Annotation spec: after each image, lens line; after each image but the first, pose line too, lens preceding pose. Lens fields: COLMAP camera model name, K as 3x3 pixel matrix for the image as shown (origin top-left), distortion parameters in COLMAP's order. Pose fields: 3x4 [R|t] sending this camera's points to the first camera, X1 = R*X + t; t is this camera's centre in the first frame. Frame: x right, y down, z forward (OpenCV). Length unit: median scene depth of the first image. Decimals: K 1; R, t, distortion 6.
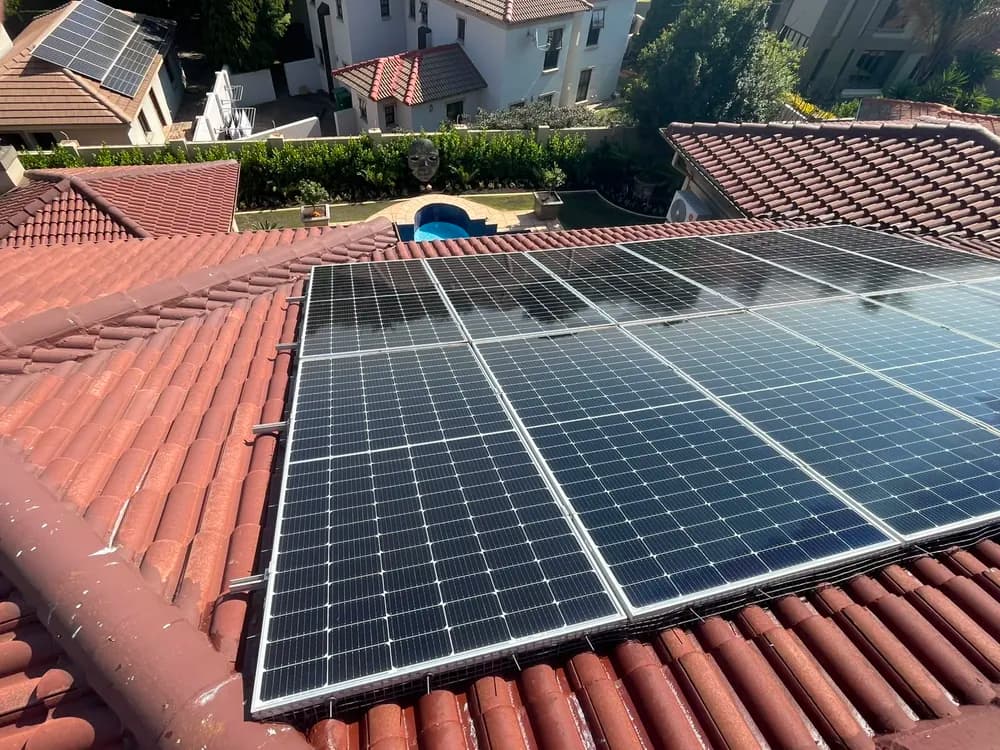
lens RADIAL K [[496.7, 0, 500.0], [0, 496.7, 375.0], [0, 0, 1]] dist [-0.045502, 0.014137]
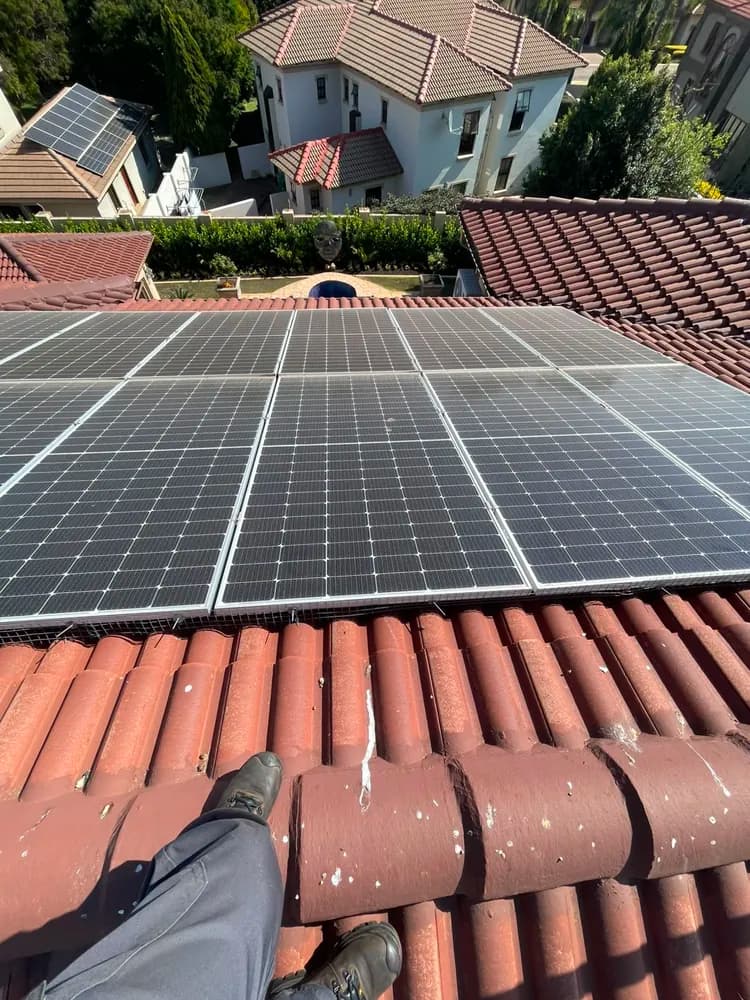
lens RADIAL K [[379.3, 0, 375.0], [0, 379.3, 500.0], [0, 0, 1]] dist [-0.011924, -0.000011]
pose [[0.985211, 0.117343, -0.124856, 0.128452], [-0.093570, 0.978899, 0.181661, -0.002333], [0.143538, -0.167291, 0.975403, 0.026882]]
